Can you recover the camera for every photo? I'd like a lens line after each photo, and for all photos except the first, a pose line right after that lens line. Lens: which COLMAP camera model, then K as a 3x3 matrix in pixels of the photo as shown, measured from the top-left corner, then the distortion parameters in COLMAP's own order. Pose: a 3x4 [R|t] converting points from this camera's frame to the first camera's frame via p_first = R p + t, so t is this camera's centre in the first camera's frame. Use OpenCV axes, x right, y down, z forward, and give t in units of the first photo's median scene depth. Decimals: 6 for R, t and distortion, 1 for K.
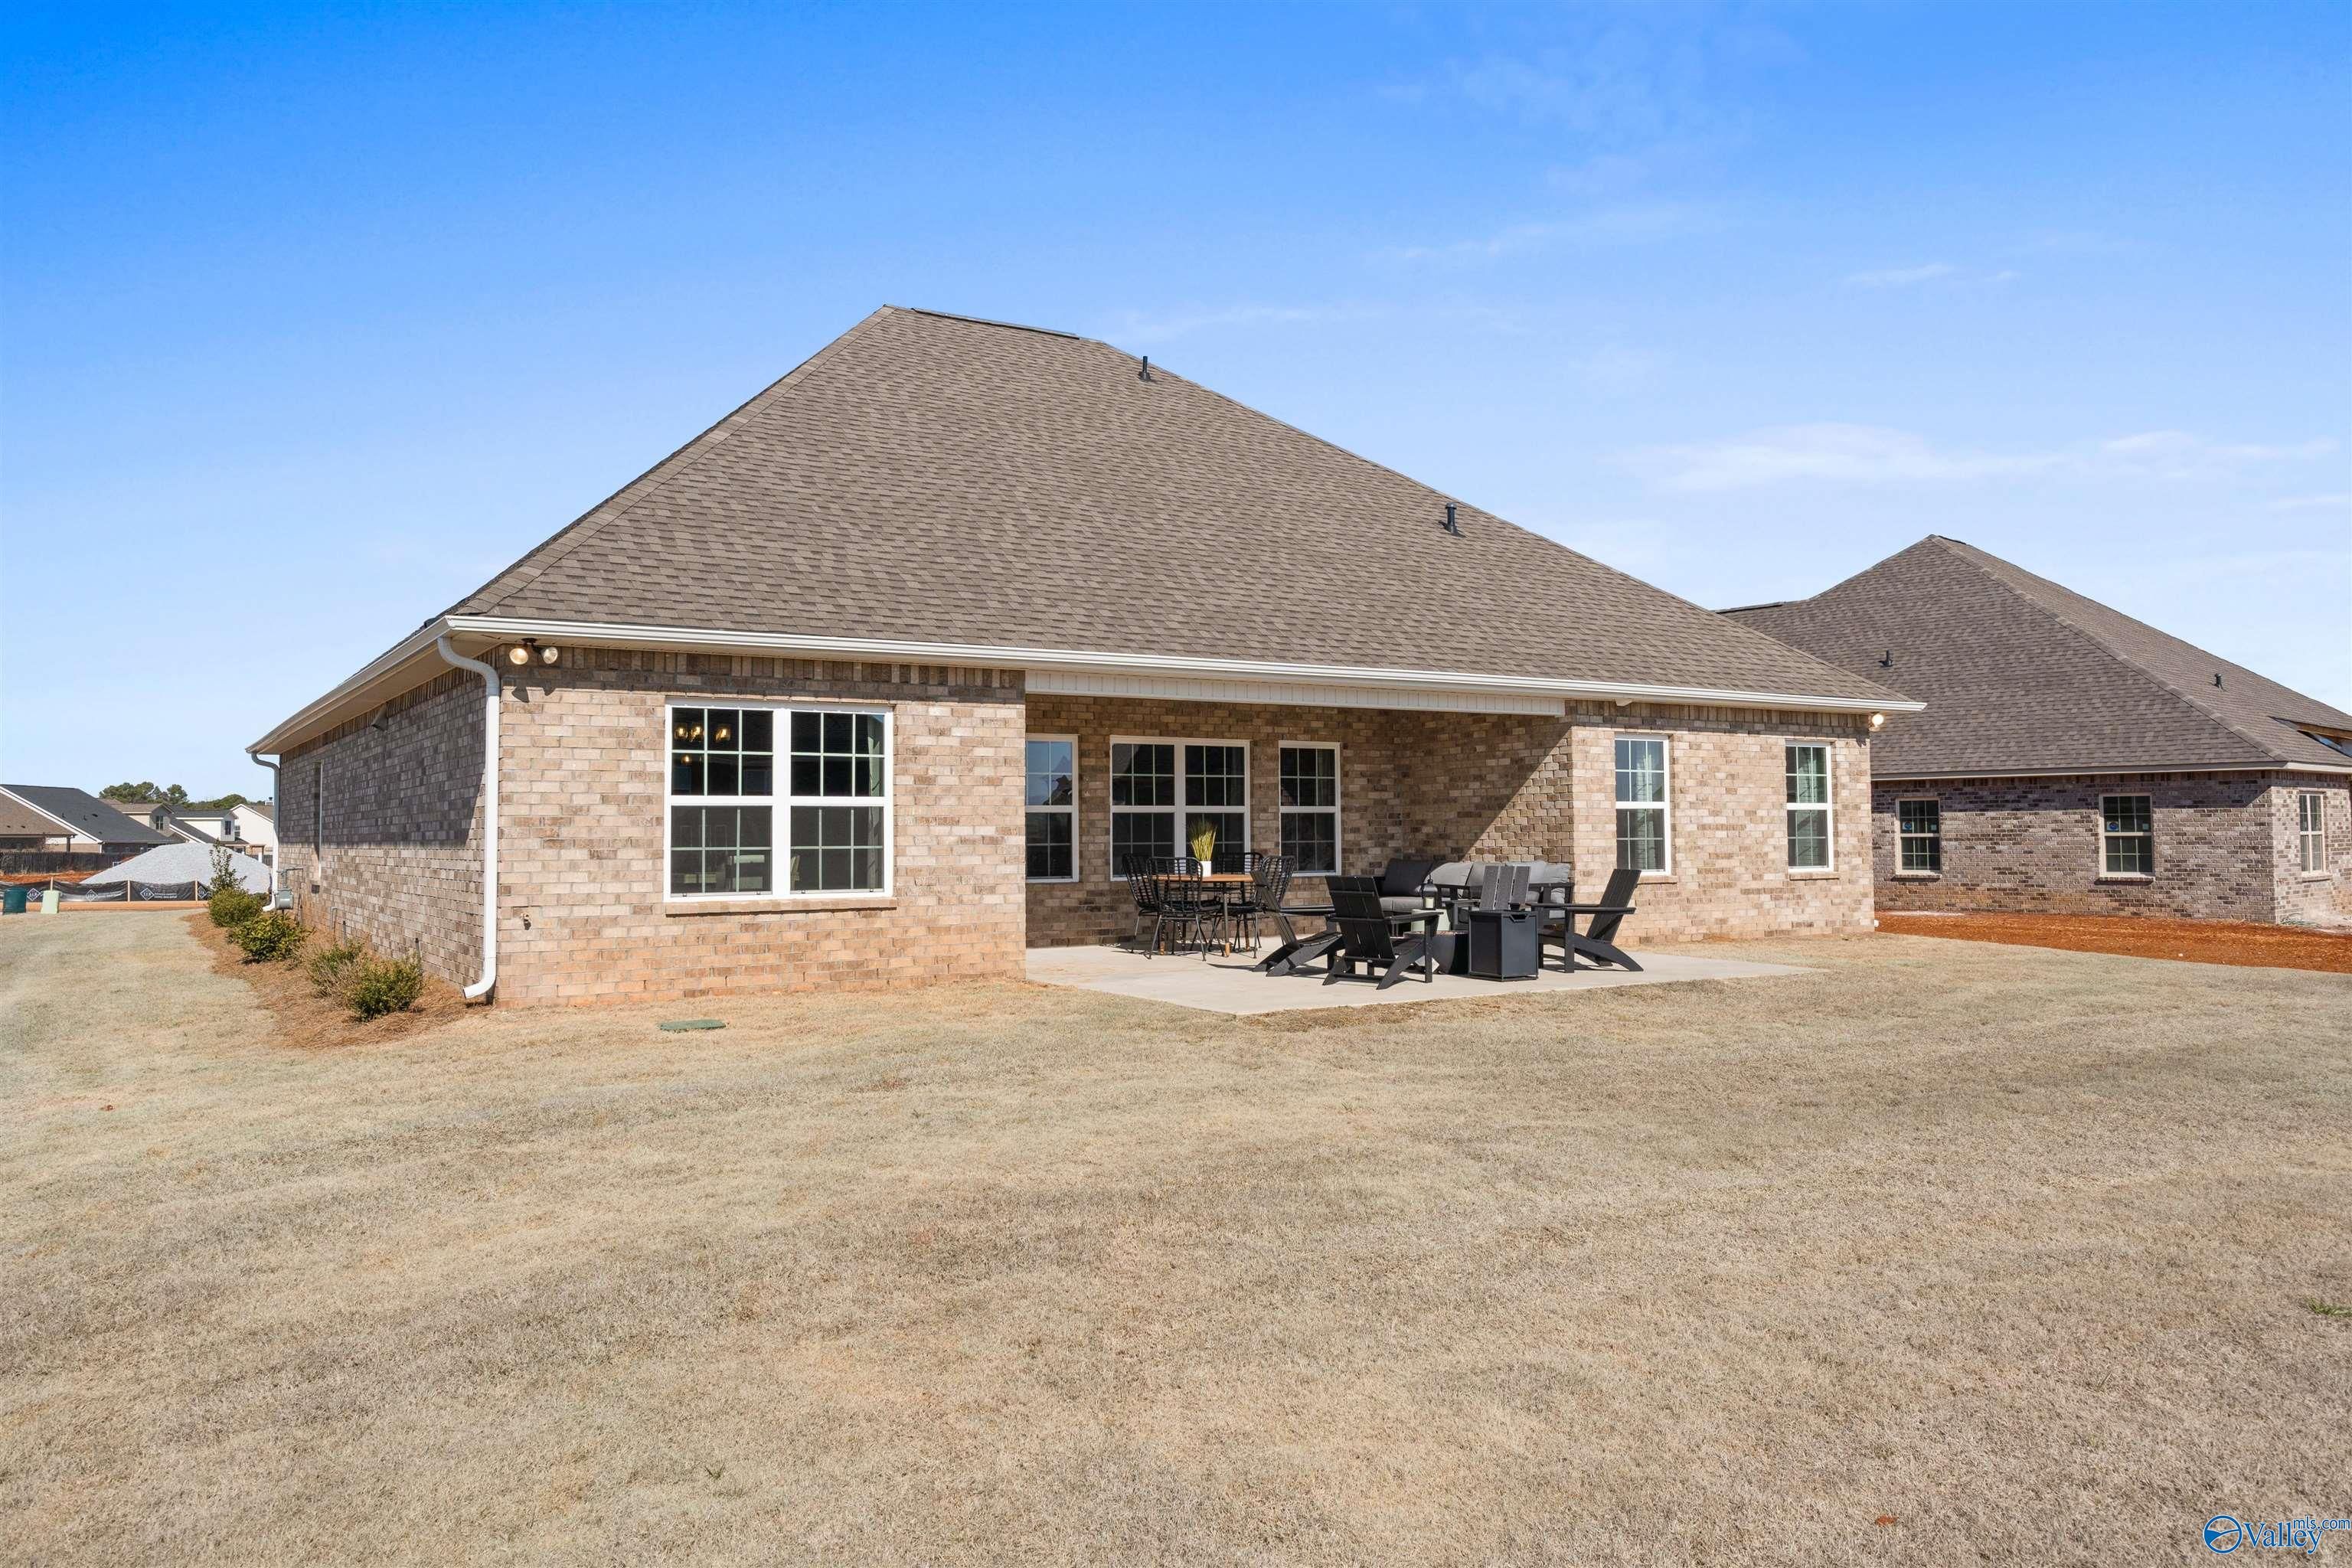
lens RADIAL K [[1680.4, 0, 1168.1], [0, 1680.4, 773.0], [0, 0, 1]] dist [0.005314, 0.001234]
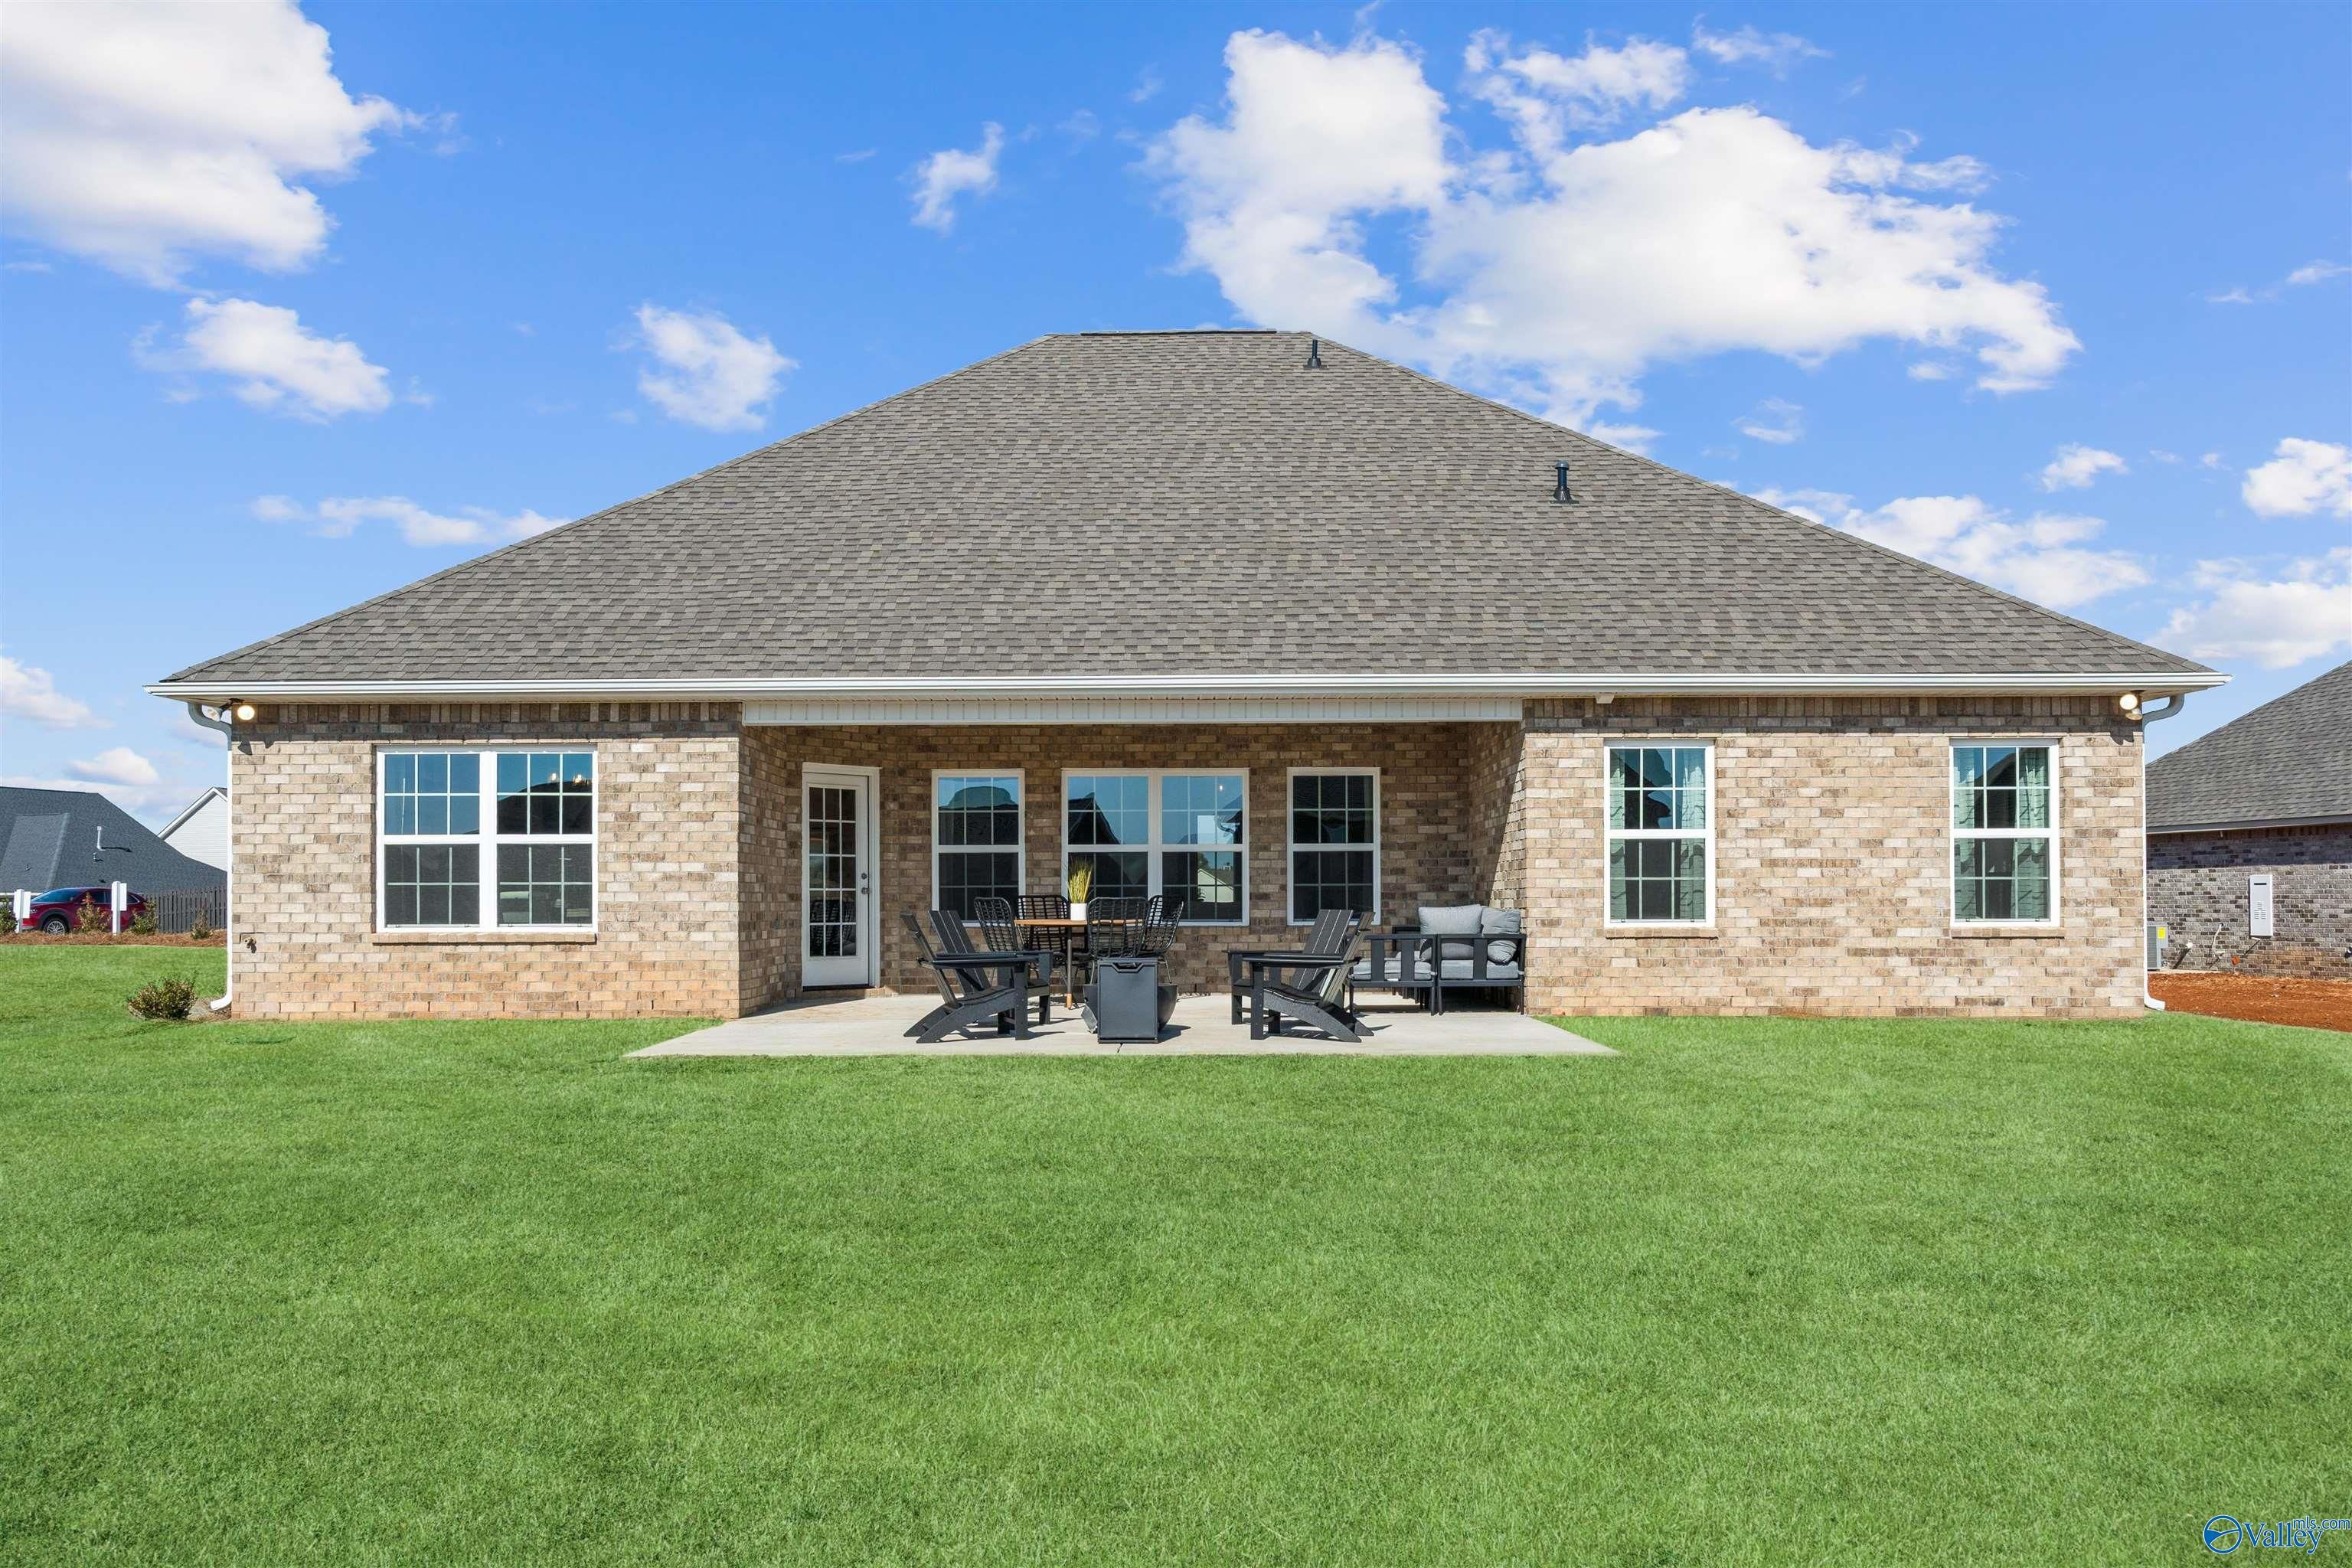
lens RADIAL K [[1732.2, 0, 1172.6], [0, 1732.2, 916.2], [0, 0, 1]] dist [0.002596, -0.001513]
pose [[0.840847, 0.007702, -0.541219, 0.527706], [0.017984, 0.998949, 0.042155, 0.019576], [0.540975, -0.045179, 0.839824, 0.230382]]
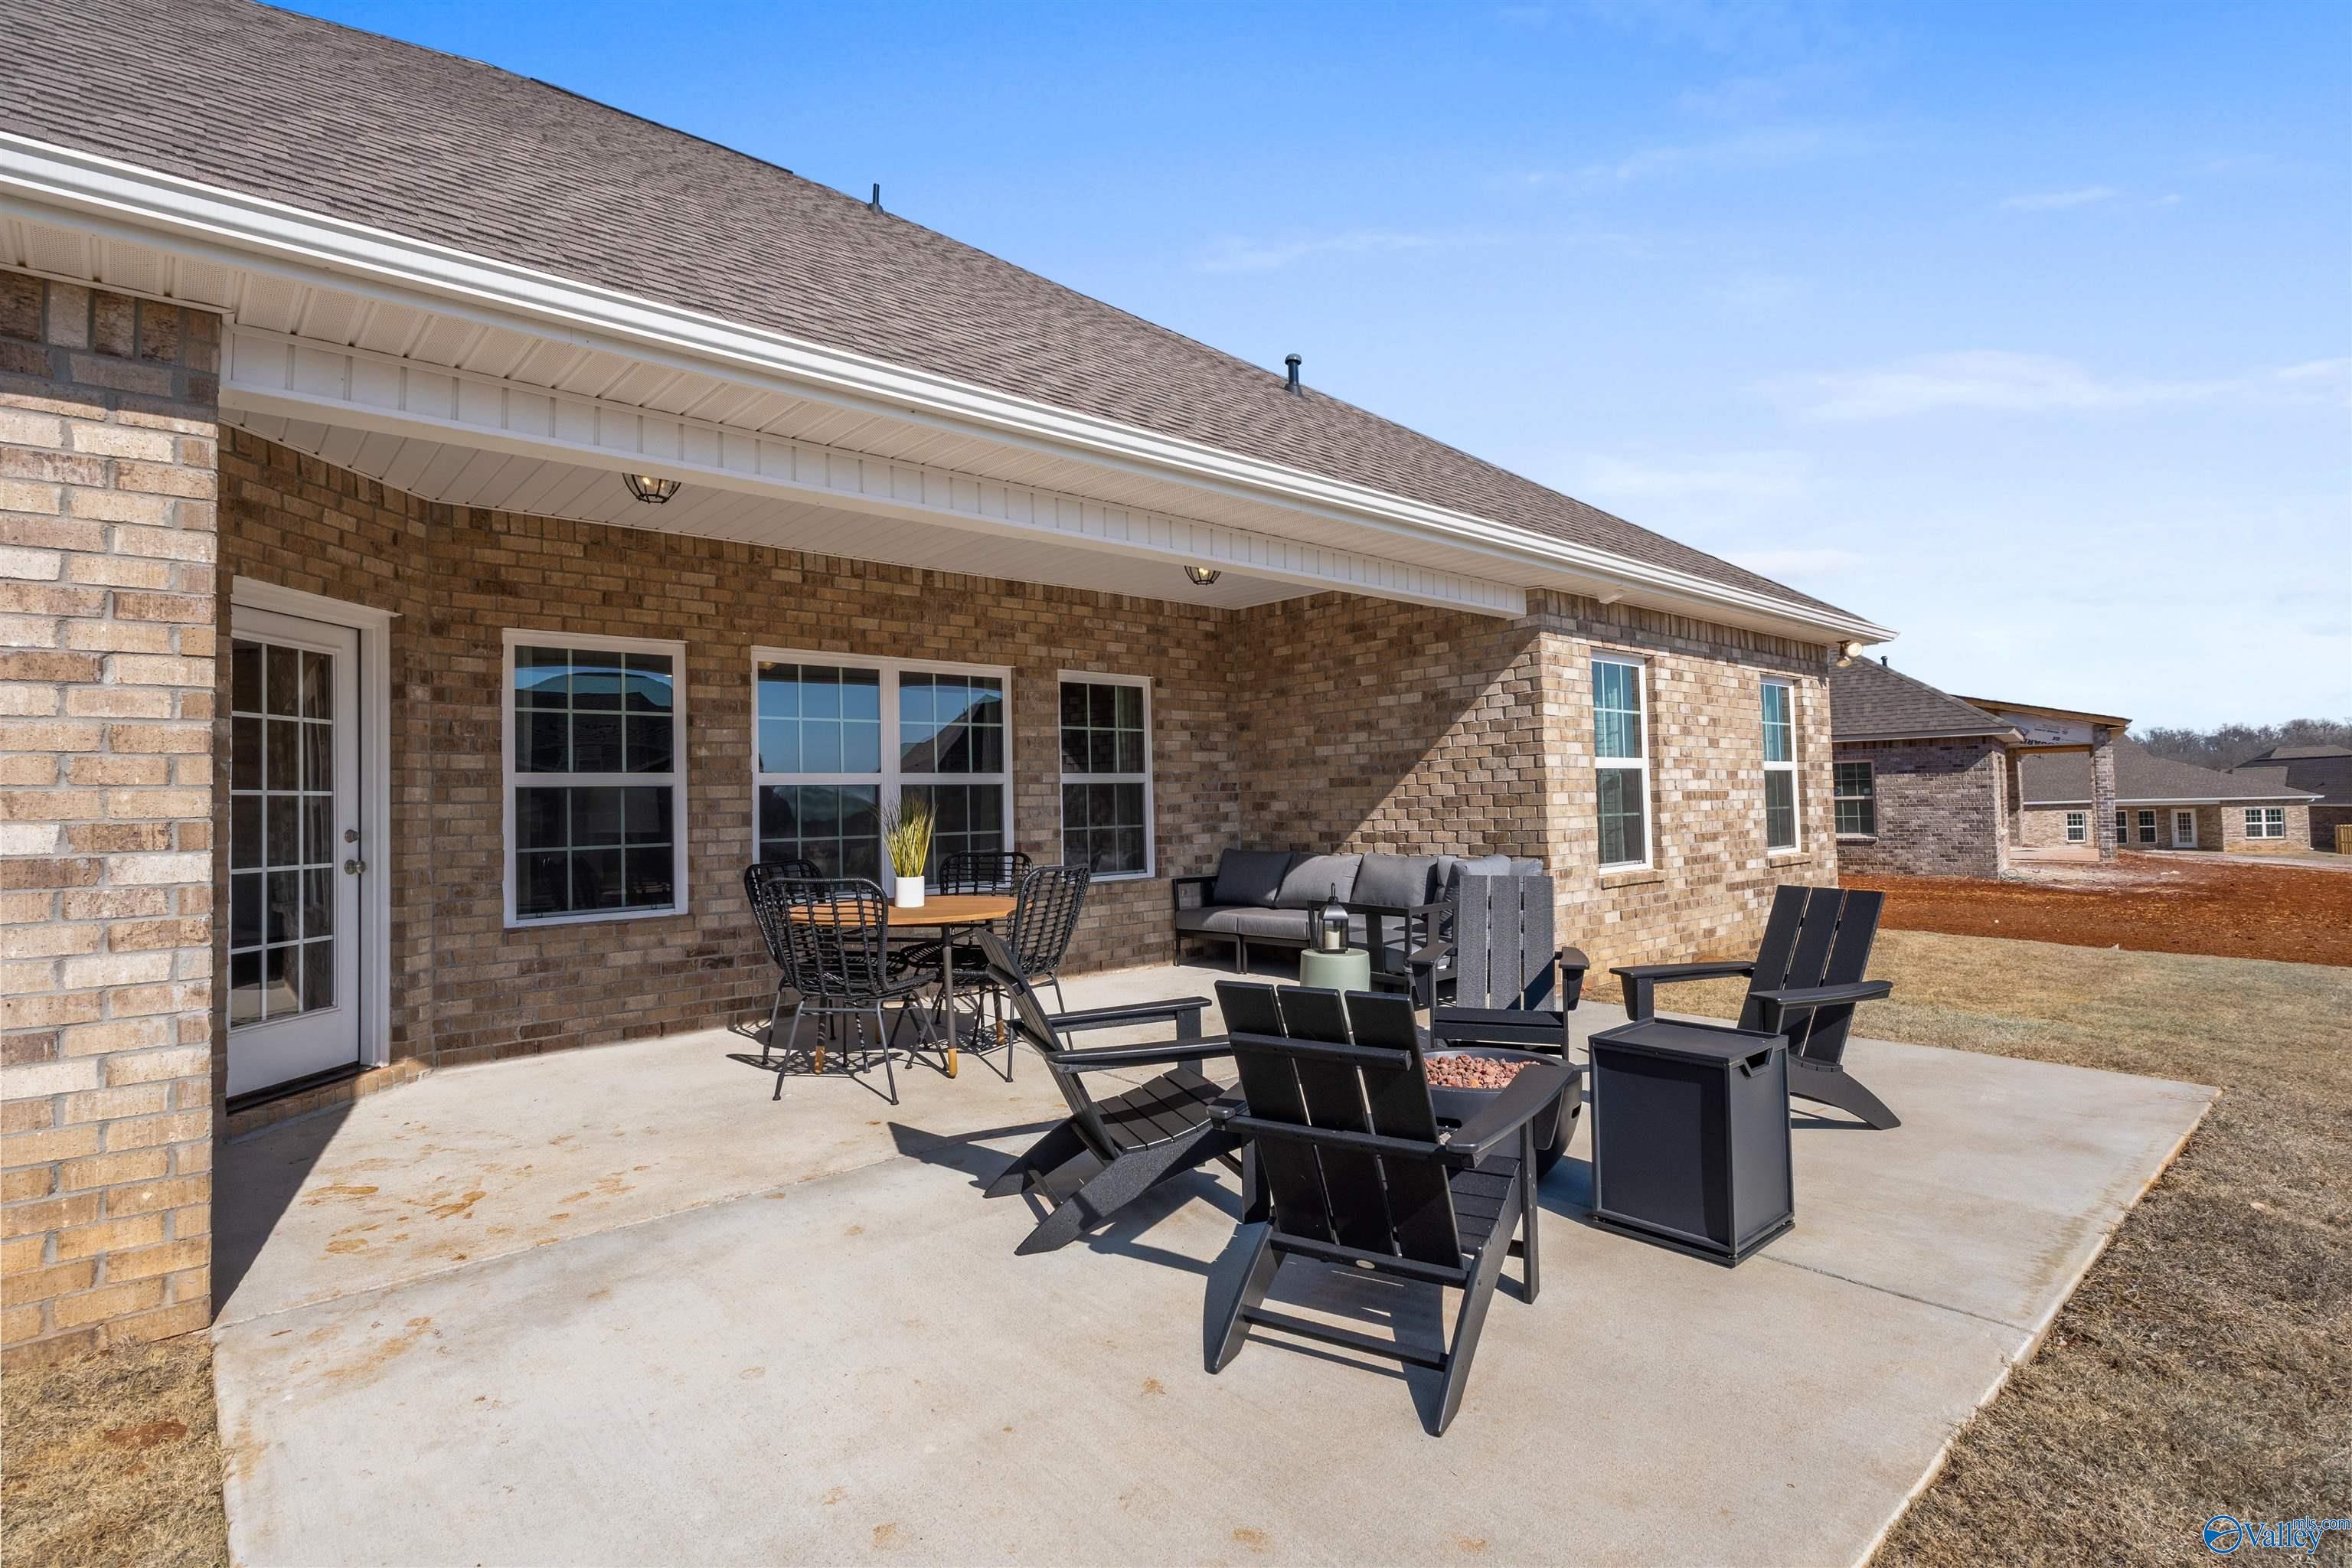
lens RADIAL K [[1122.7, 0, 1163.5], [0, 1122.7, 771.1], [0, 0, 1]] dist [0.004882, 0.000235]
pose [[0.988206, -0.011942, 0.152666, 0.042547], [0.011438, 0.999926, 0.004177, 0.018781], [-0.152704, -0.002382, 0.988269, 0.608660]]
